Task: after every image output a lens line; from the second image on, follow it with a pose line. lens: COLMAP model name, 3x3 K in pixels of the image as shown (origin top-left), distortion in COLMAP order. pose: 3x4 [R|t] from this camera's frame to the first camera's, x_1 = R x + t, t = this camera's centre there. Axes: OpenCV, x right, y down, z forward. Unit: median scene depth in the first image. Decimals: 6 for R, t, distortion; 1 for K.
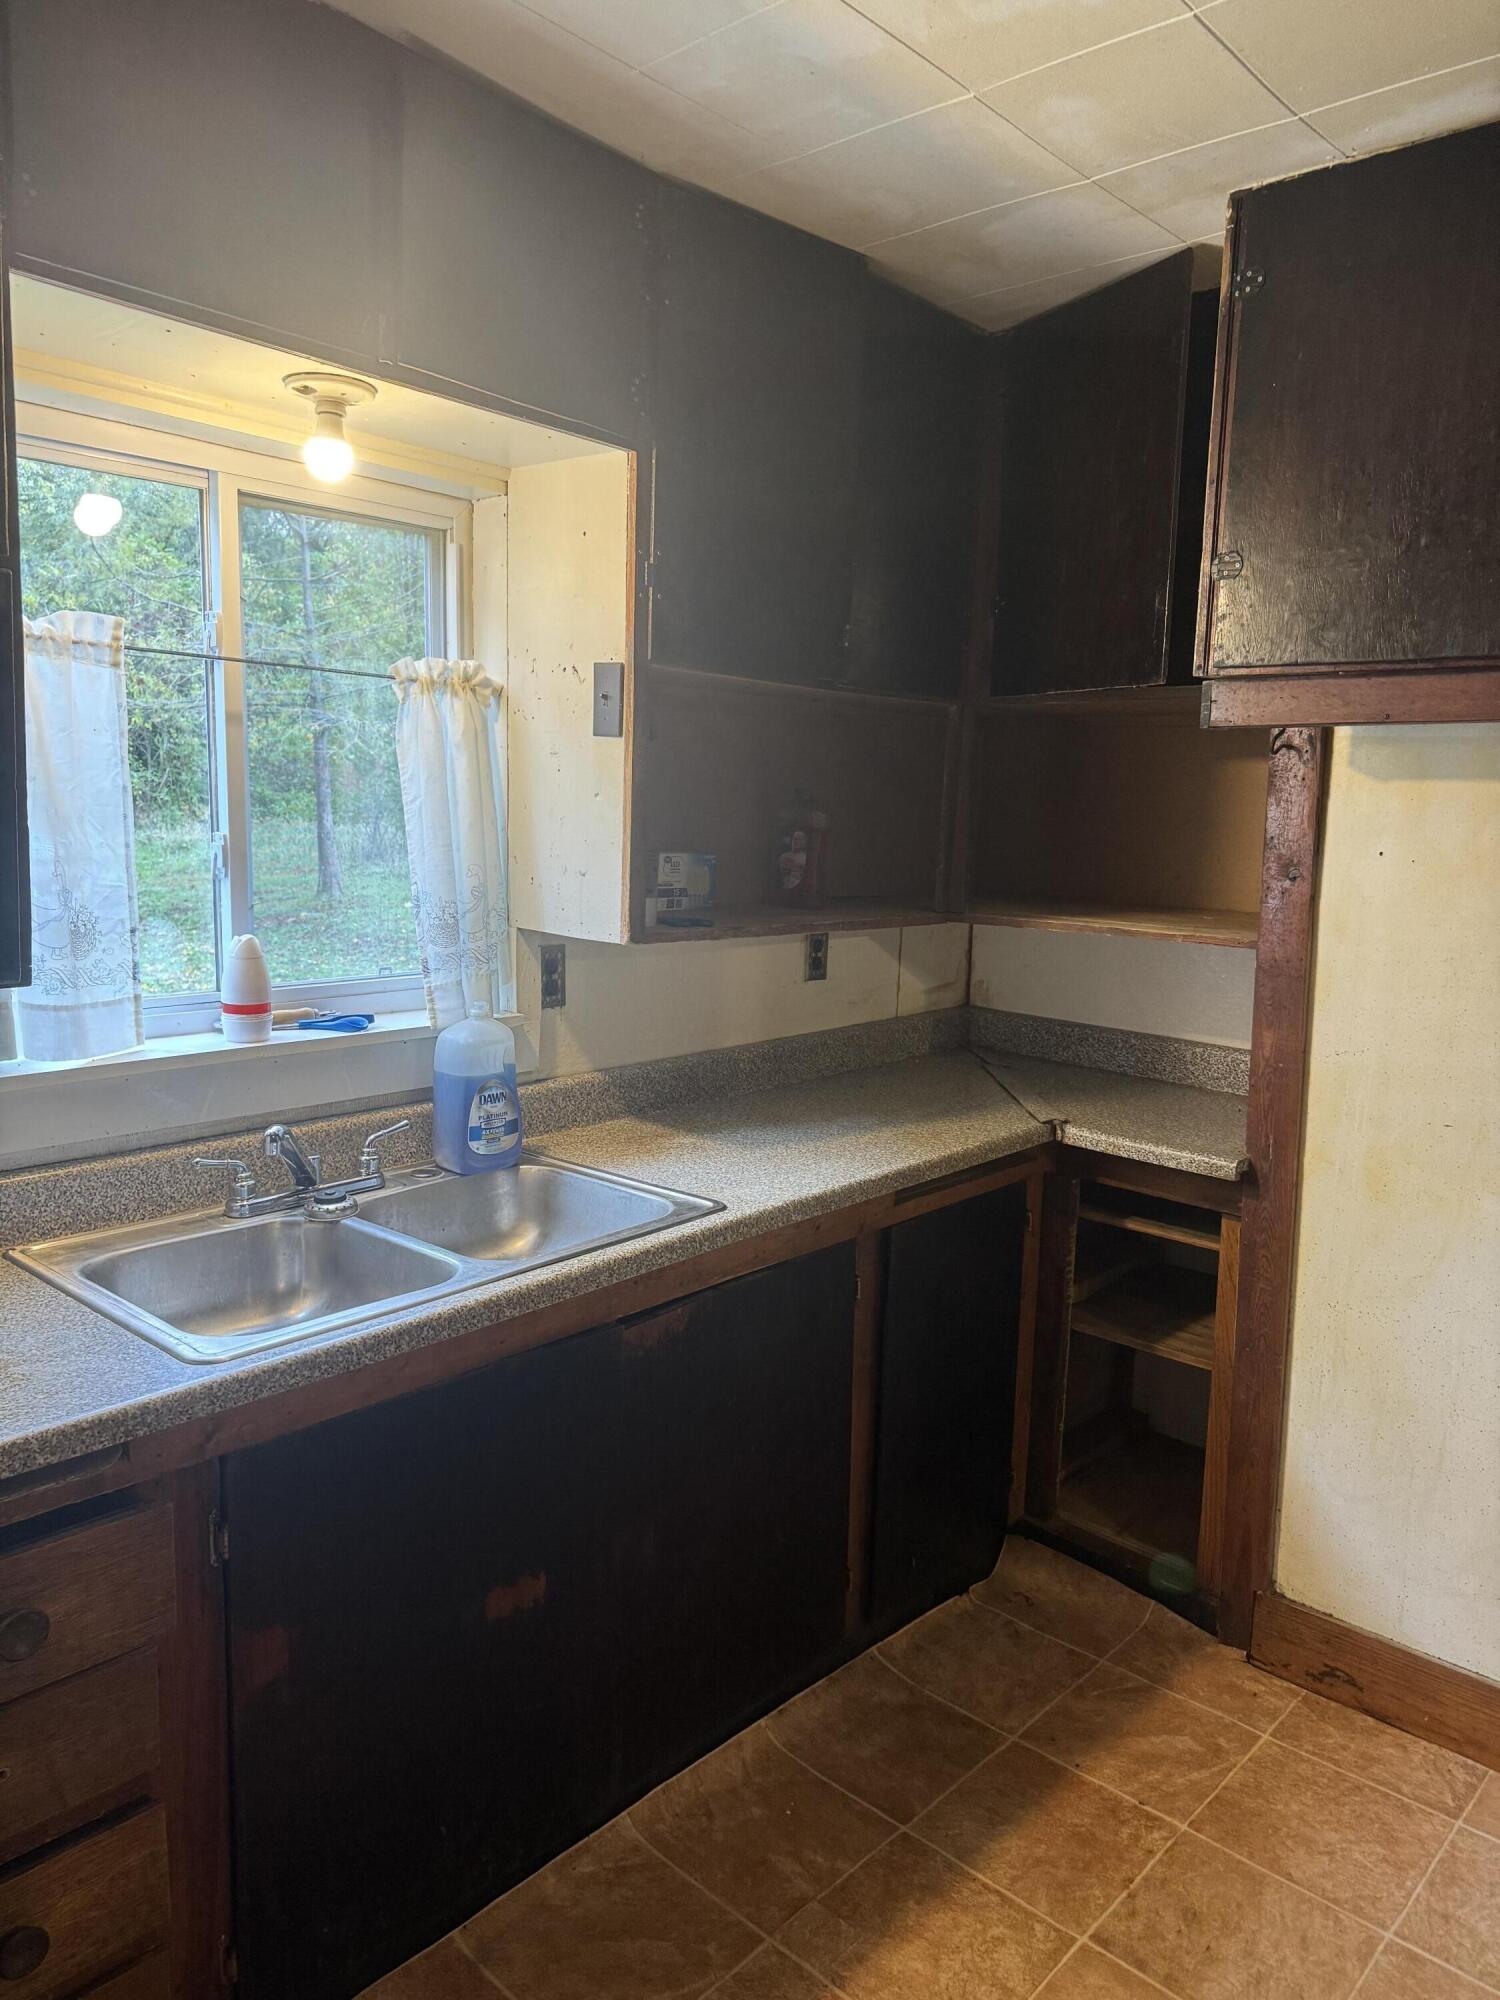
lens RADIAL K [[1423.9, 0, 743.1], [0, 1423.9, 993.8], [0, 0, 1]] dist [0.022732, -0.041087]
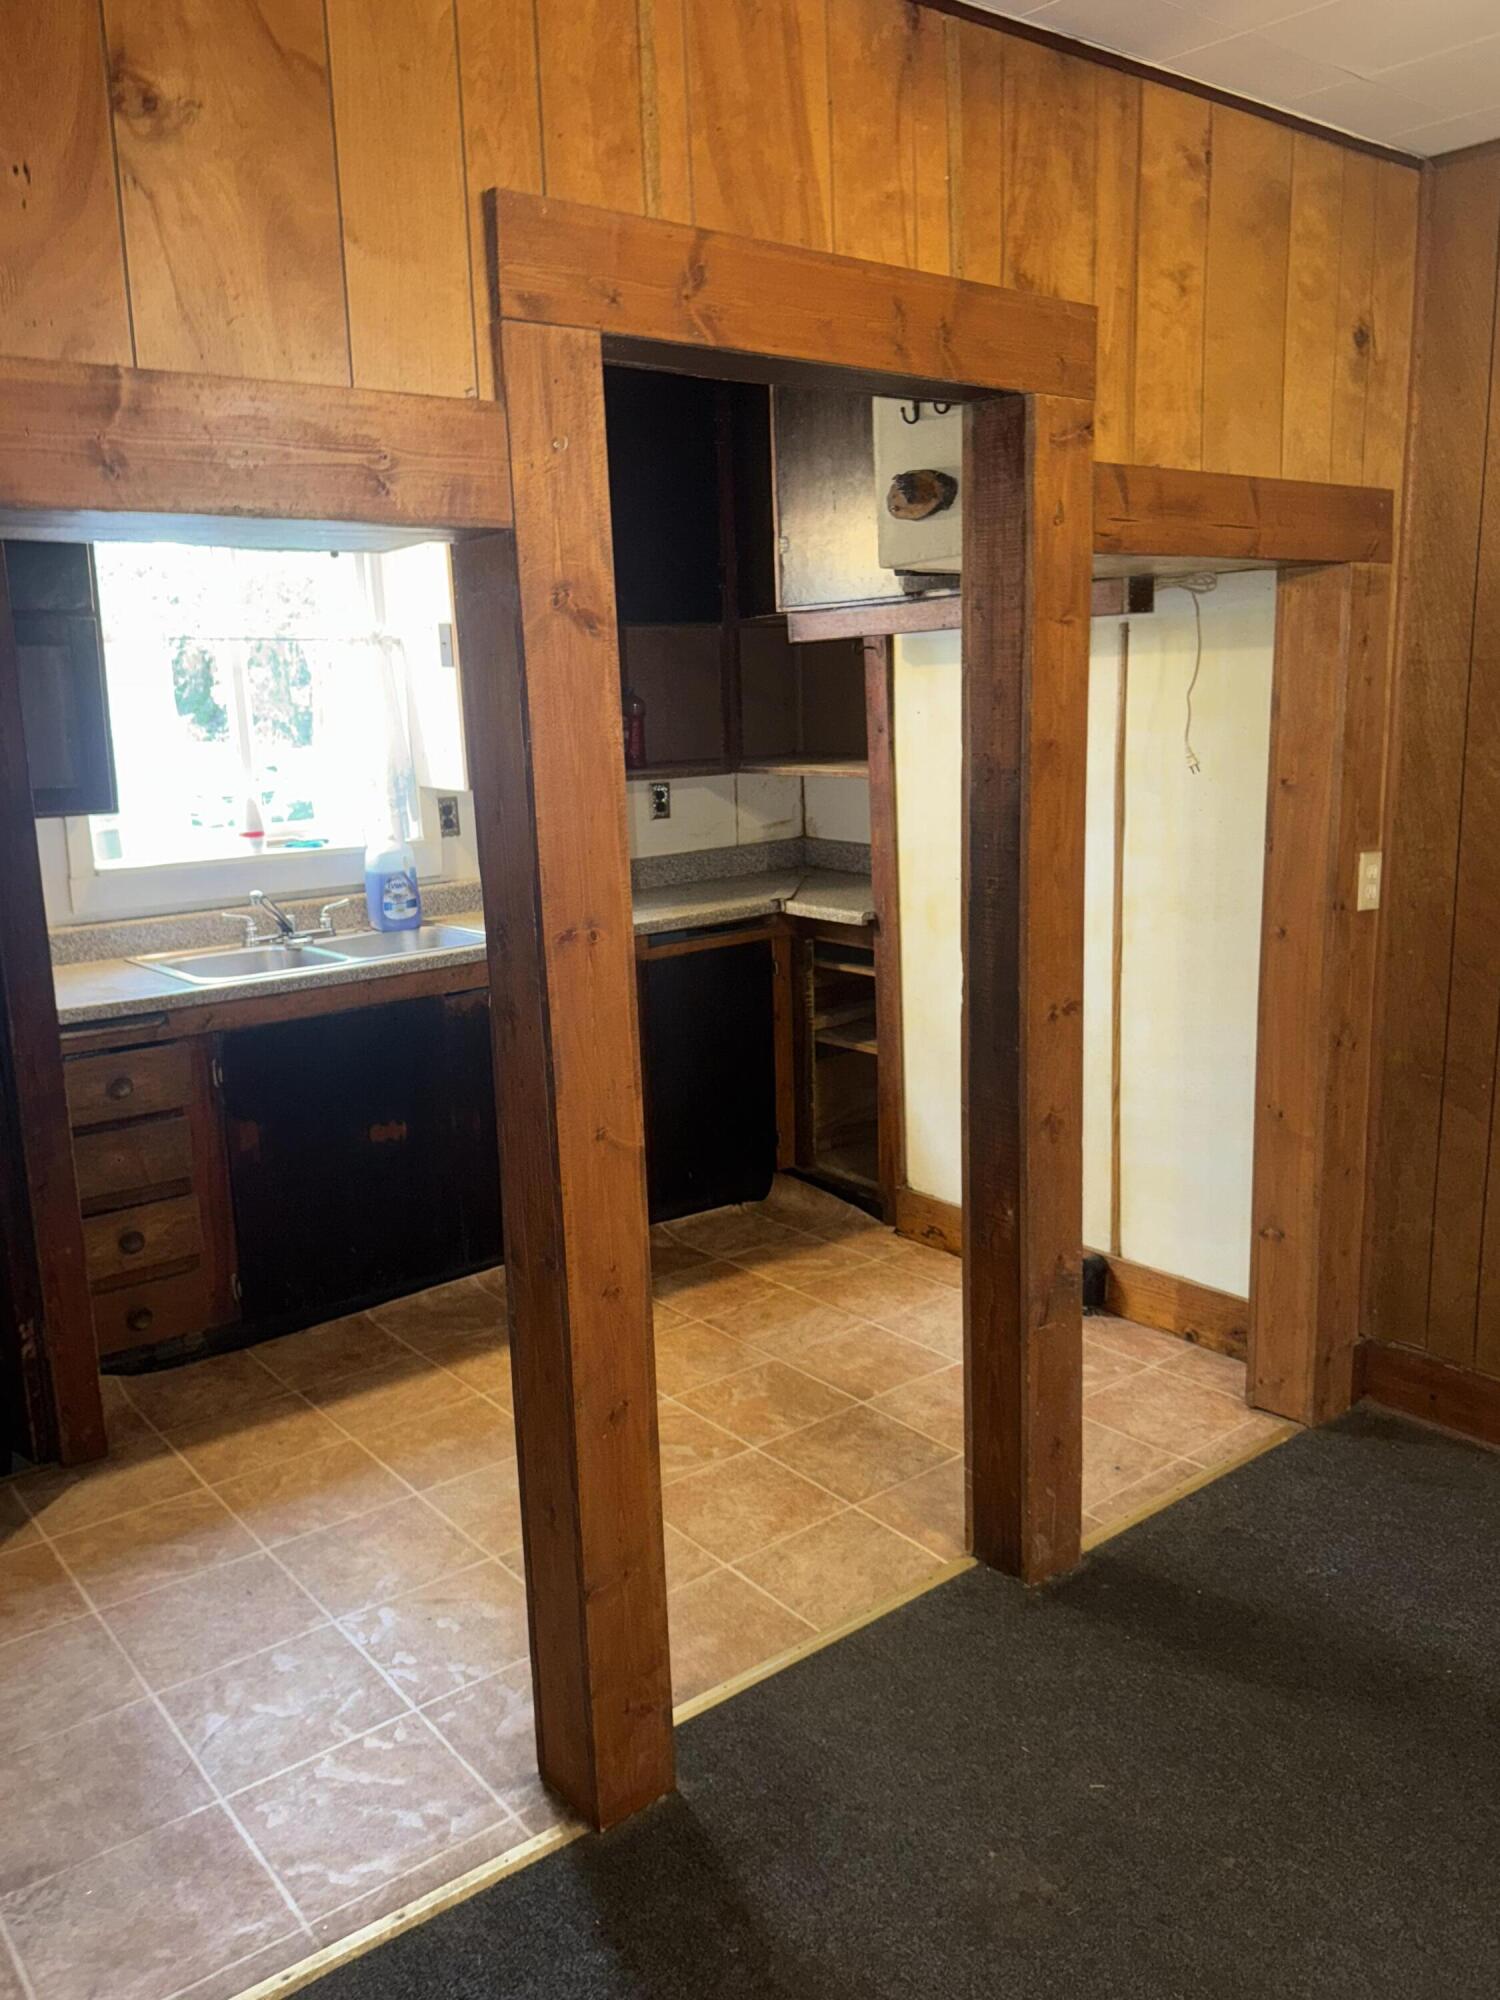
lens RADIAL K [[1546.1, 0, 758.0], [0, 1546.1, 998.2], [0, 0, 1]] dist [0.049157, -0.002768]
pose [[0.987859, -0.028524, -0.152711, 0.506367], [0.038325, 0.997363, 0.061625, 0.104853], [0.150551, -0.066729, 0.986348, -0.744341]]
